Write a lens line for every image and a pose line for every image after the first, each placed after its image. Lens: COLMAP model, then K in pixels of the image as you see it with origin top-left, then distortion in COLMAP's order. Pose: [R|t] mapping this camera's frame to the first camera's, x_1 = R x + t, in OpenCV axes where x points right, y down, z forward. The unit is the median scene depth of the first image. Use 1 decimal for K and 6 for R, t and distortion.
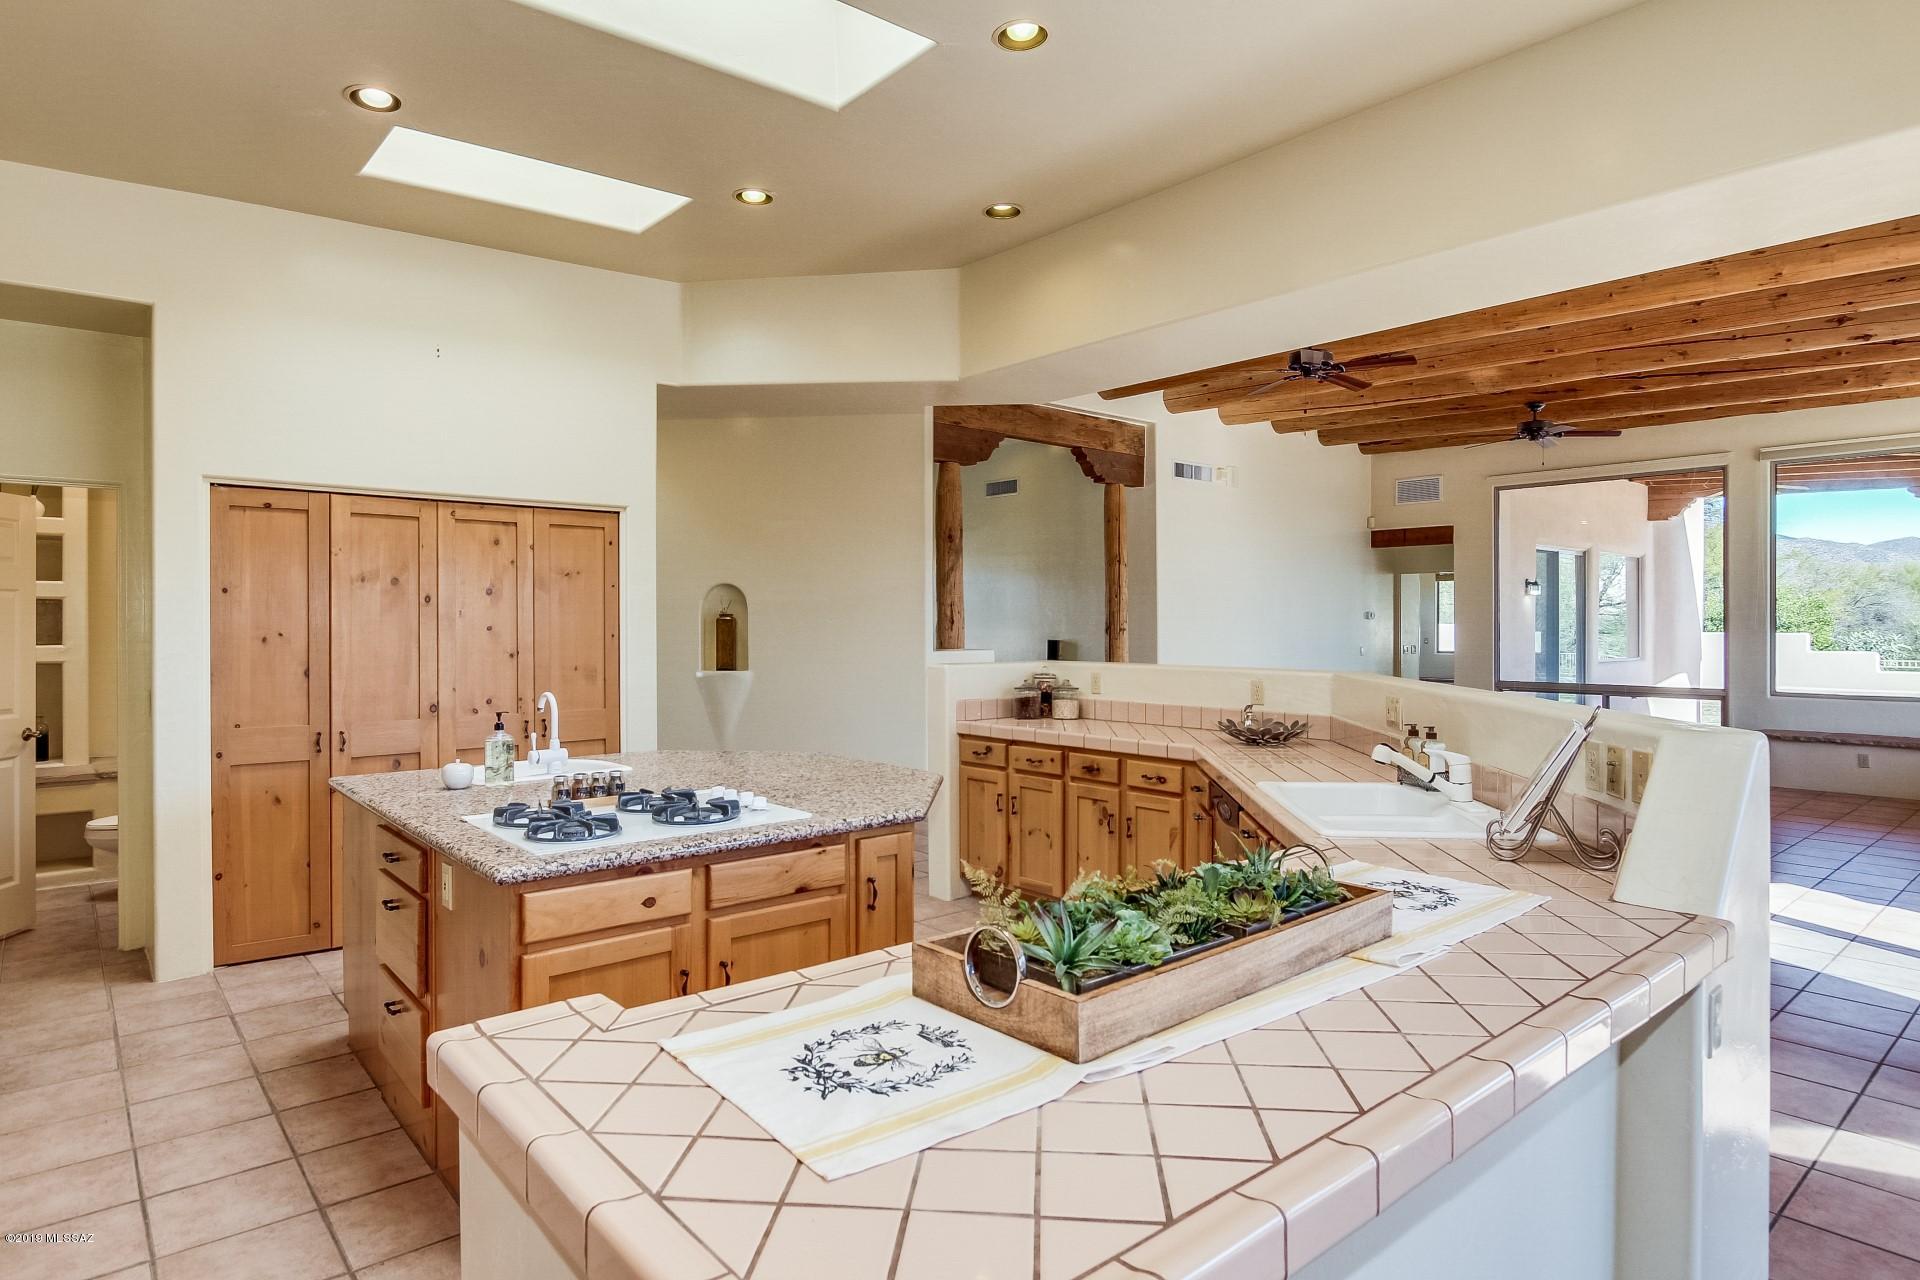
lens RADIAL K [[1074.4, 0, 951.6], [0, 1074.4, 631.0], [0, 0, 1]] dist [-0.005785, -0.000254]
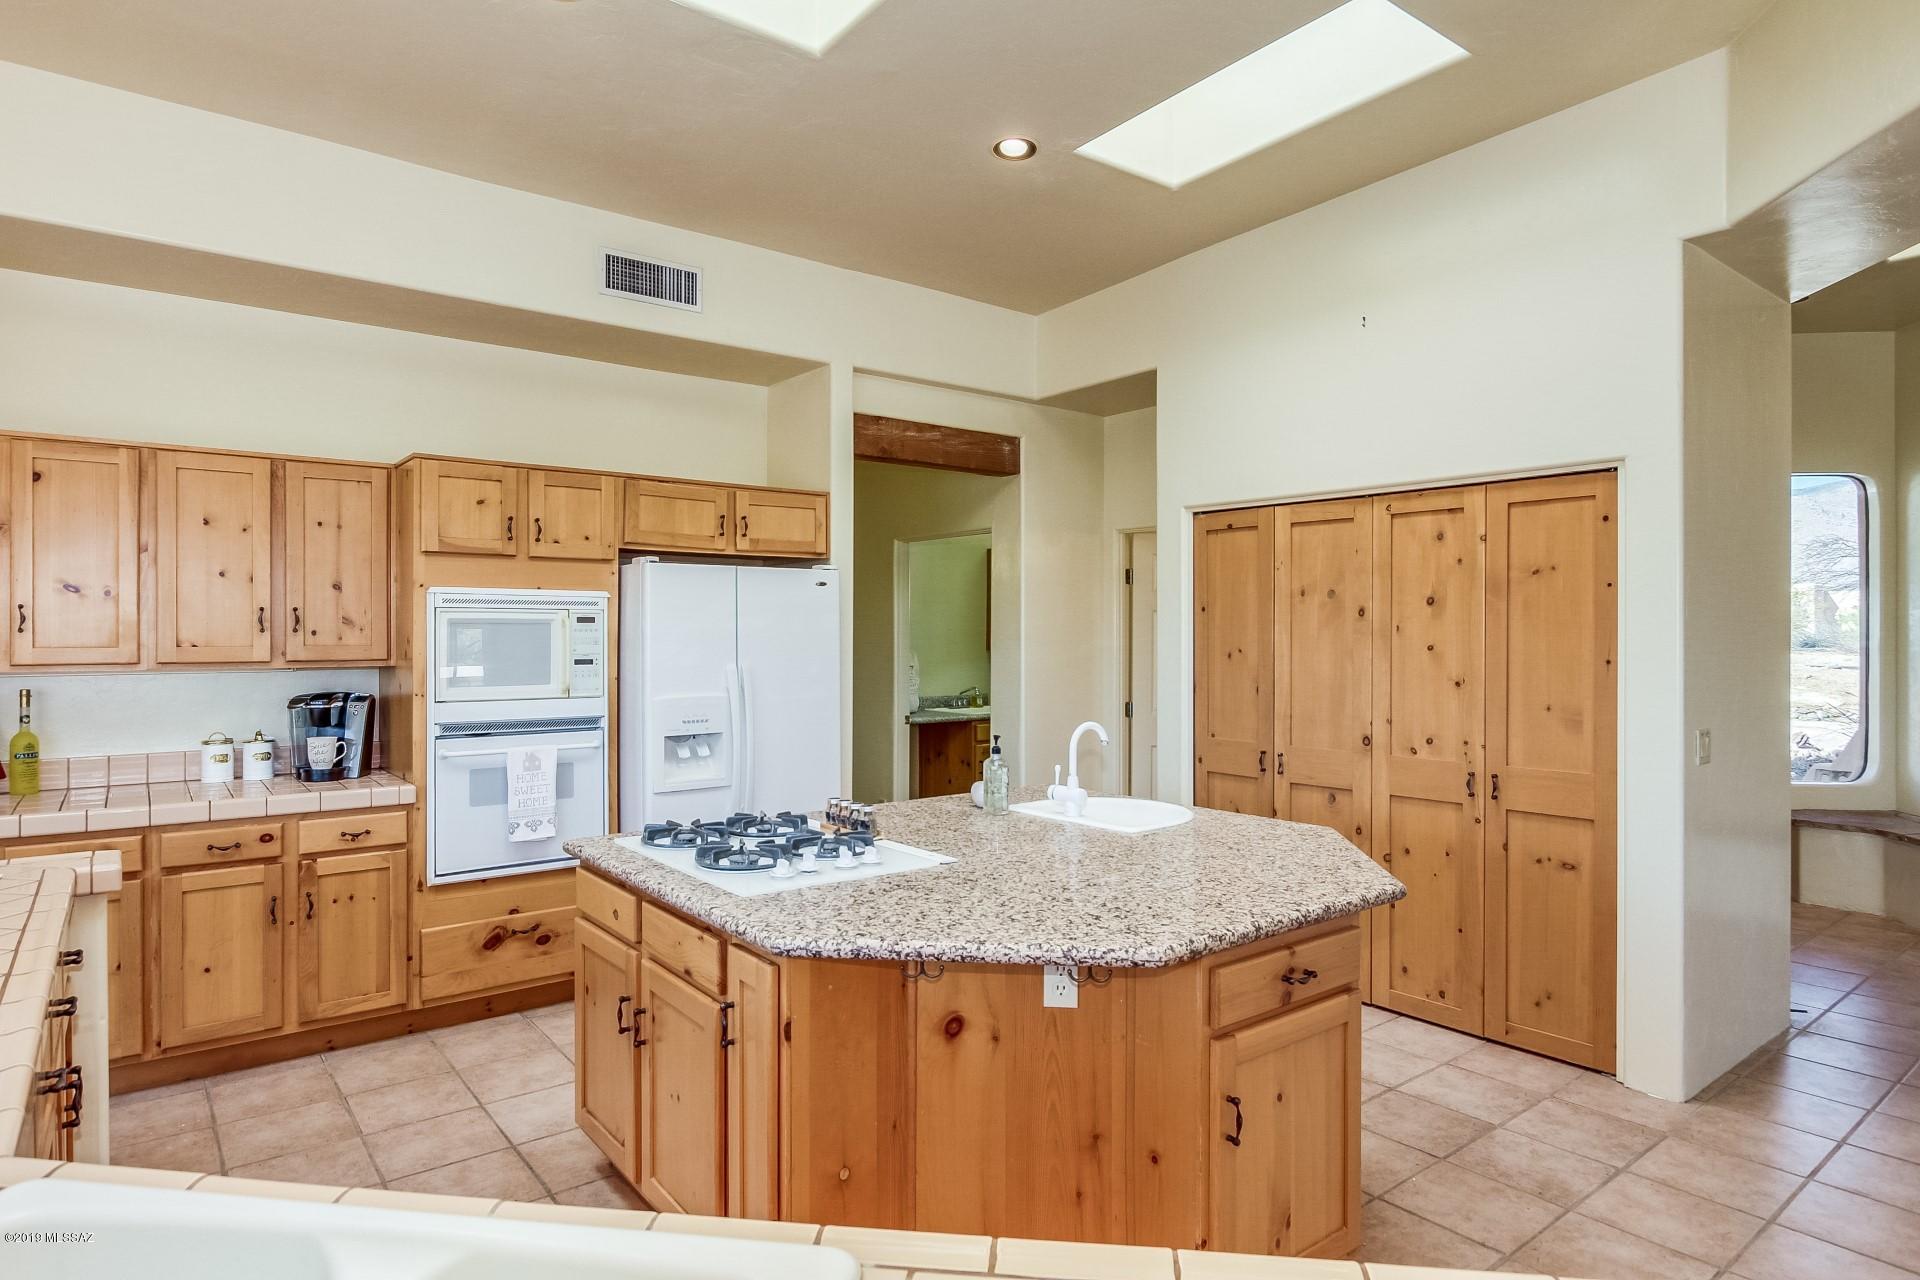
lens RADIAL K [[1074.4, 0, 944.4], [0, 1074.4, 634.4], [0, 0, 1]] dist [-0.005785, -0.000254]
pose [[-0.050160, 0.003145, -0.998736, 0.392282], [-0.008445, 0.999958, 0.003574, -0.012796], [0.998705, 0.008614, -0.050131, 0.727437]]
